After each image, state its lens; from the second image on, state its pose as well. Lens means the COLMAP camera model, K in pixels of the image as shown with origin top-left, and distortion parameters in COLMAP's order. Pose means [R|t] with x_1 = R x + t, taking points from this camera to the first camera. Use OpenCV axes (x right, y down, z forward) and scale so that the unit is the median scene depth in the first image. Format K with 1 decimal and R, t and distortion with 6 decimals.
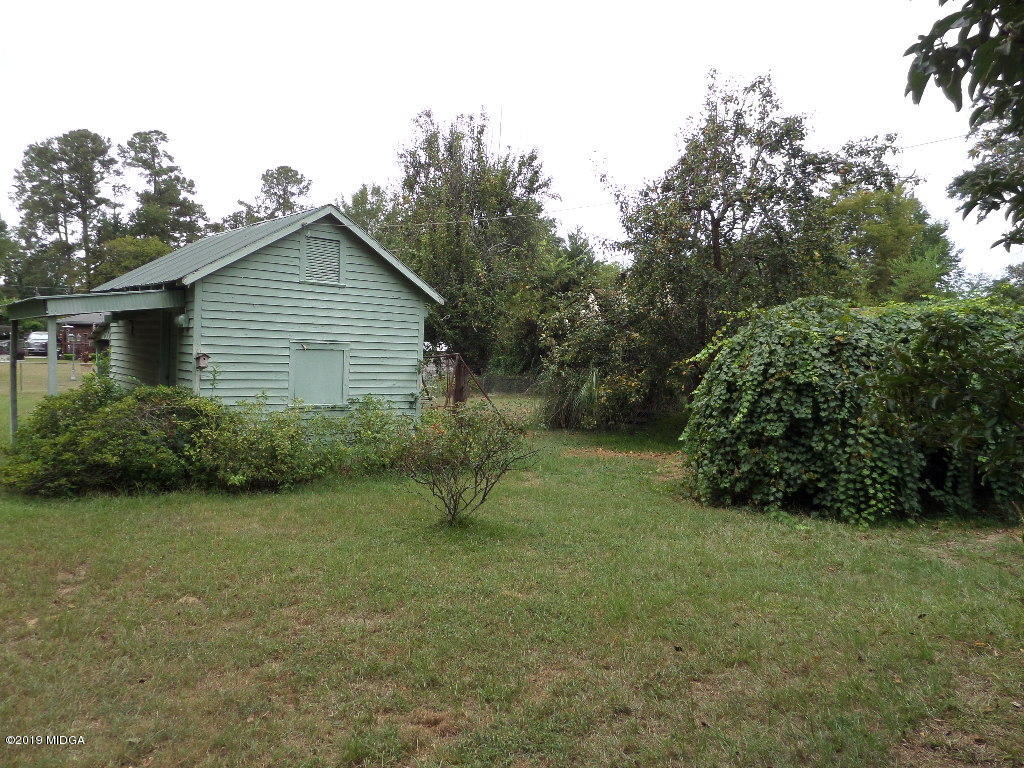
lens RADIAL K [[714.6, 0, 510.4], [0, 714.6, 385.8], [0, 0, 1]] dist [-0.020107, 0.008215]
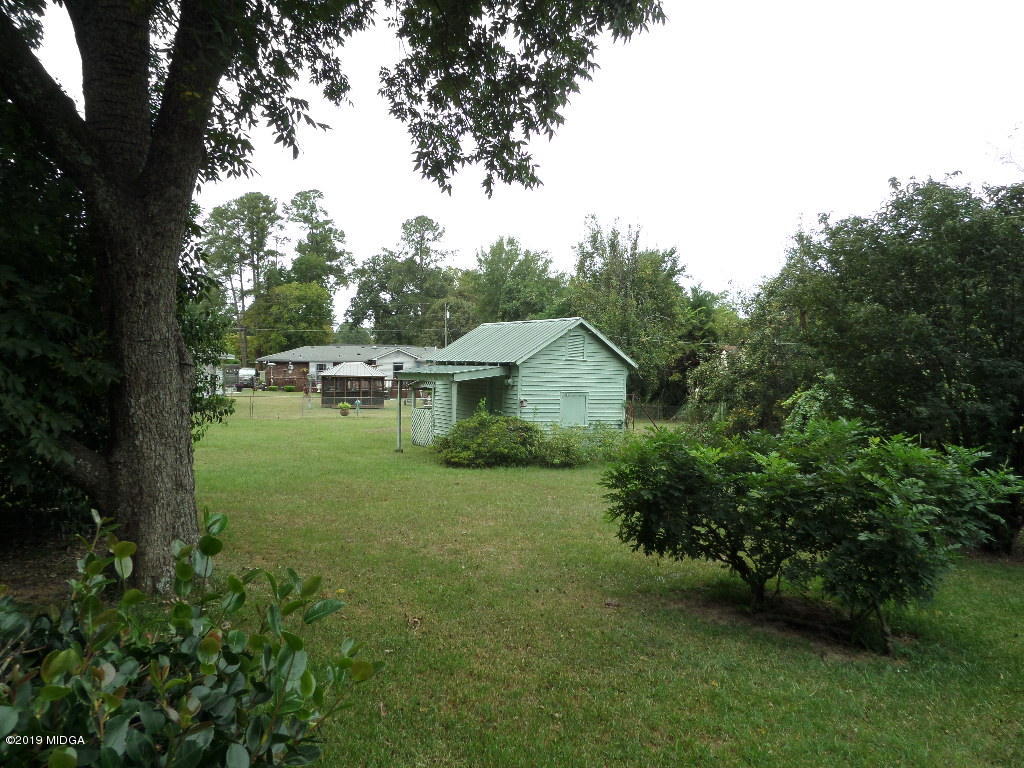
lens RADIAL K [[714.6, 0, 513.0], [0, 714.6, 380.2], [0, 0, 1]] dist [-0.020107, 0.008215]
pose [[0.989737, -0.005281, -0.142806, -0.030747], [-0.000912, 0.999063, -0.043266, -0.002140], [0.142901, 0.042952, 0.988805, -0.158925]]
